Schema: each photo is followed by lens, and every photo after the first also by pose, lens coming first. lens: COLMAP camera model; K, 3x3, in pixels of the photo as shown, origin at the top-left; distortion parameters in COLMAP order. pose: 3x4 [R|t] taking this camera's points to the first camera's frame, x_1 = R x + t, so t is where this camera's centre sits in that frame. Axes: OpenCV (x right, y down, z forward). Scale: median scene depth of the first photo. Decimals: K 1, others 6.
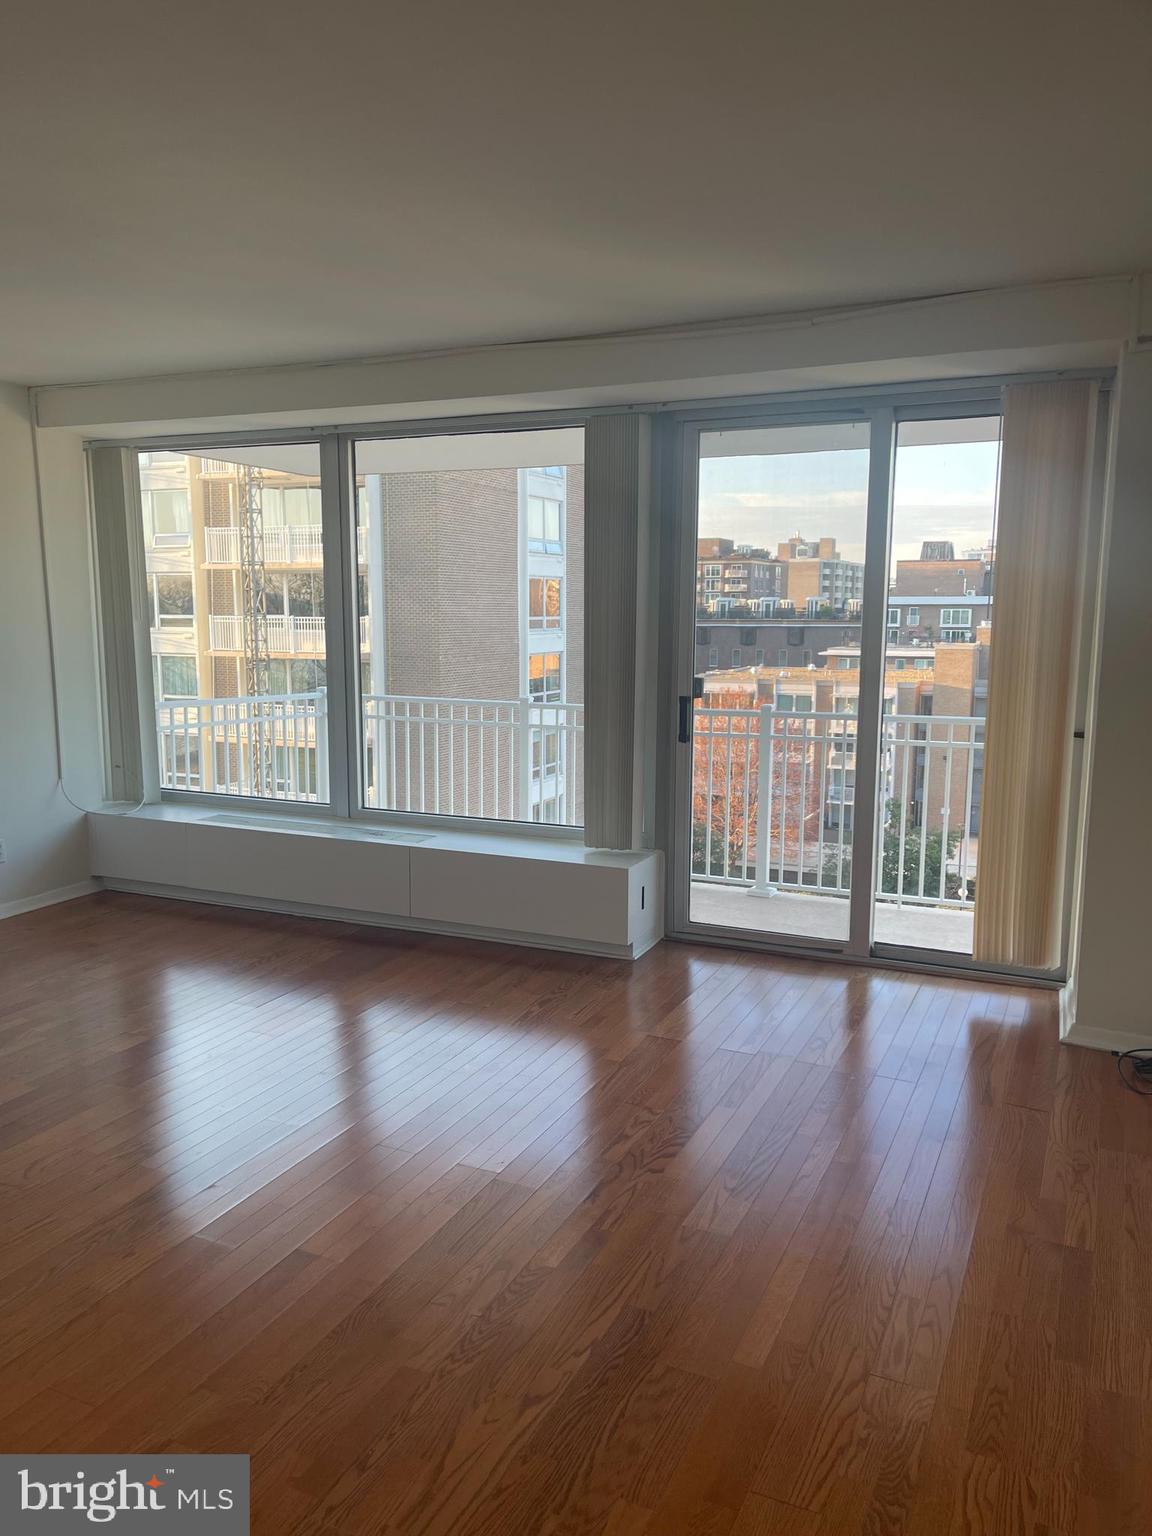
lens RADIAL K [[1173.9, 0, 580.7], [0, 1173.9, 769.8], [0, 0, 1]] dist [0.010999, -0.017341]
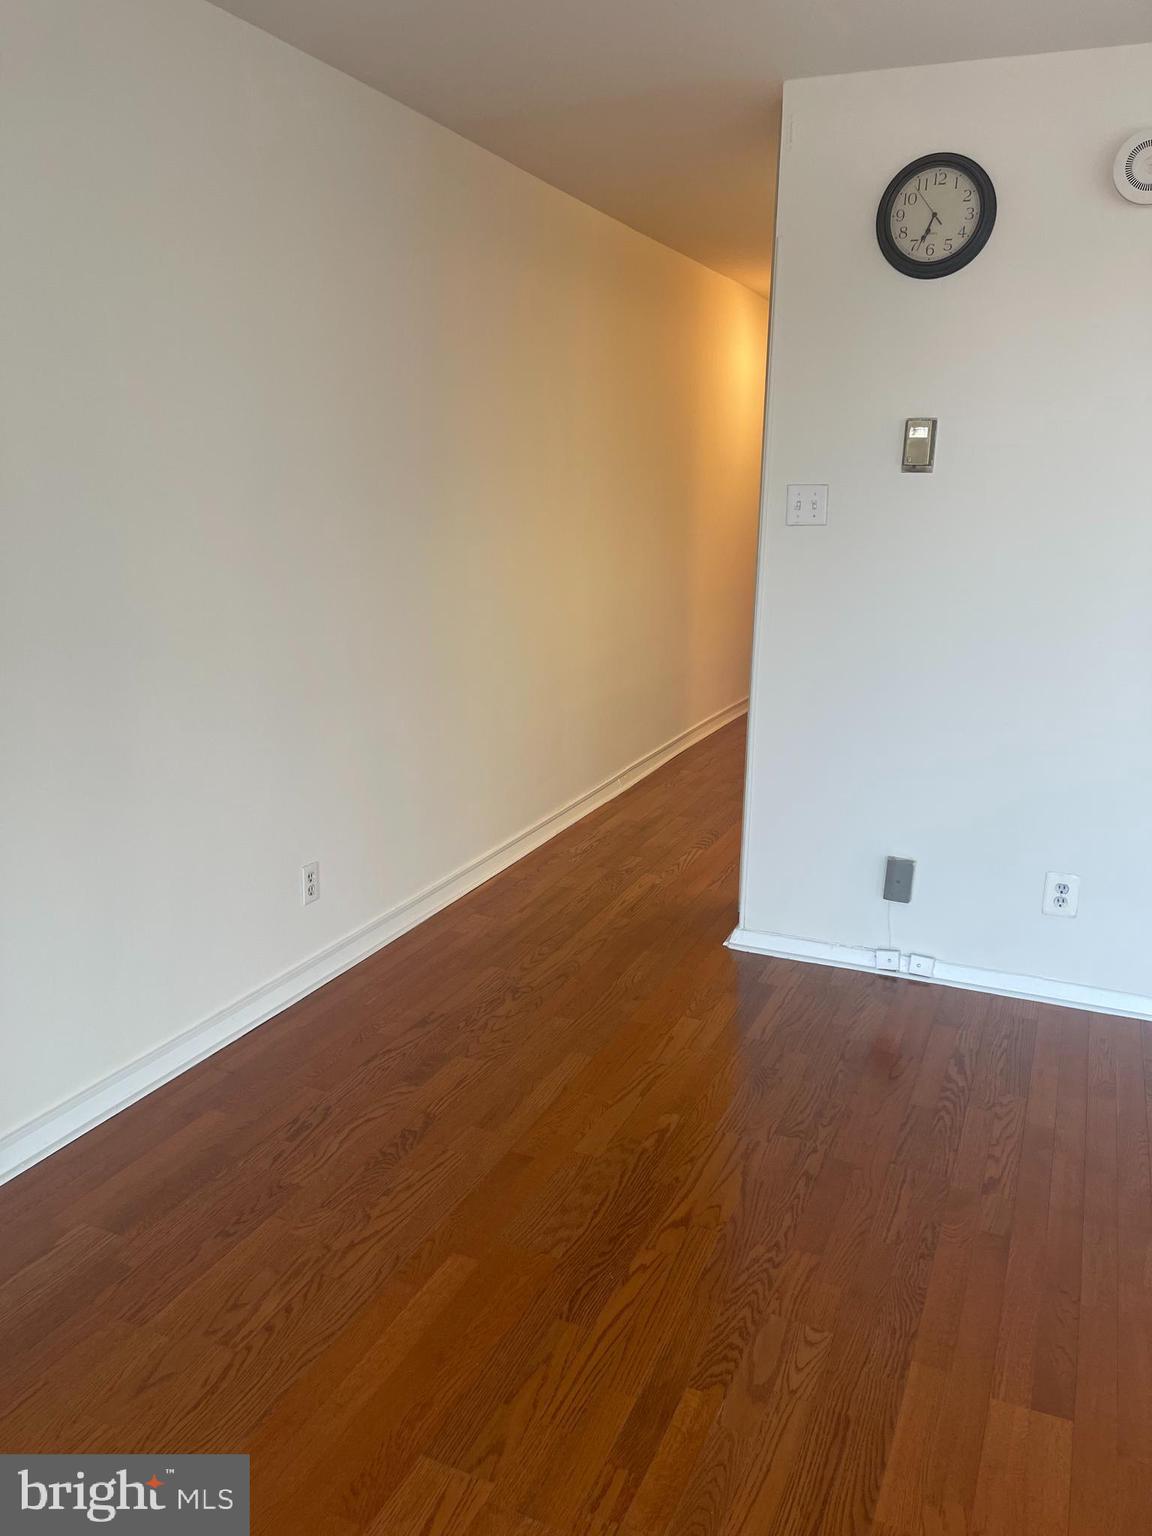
lens RADIAL K [[1173.9, 0, 575.3], [0, 1173.9, 768.2], [0, 0, 1]] dist [0.010999, -0.017341]
pose [[-0.999741, -0.015697, -0.016450, 0.076585], [-0.020611, 0.931110, 0.364155, -0.226121], [0.009601, 0.364400, -0.931193, 1.818596]]
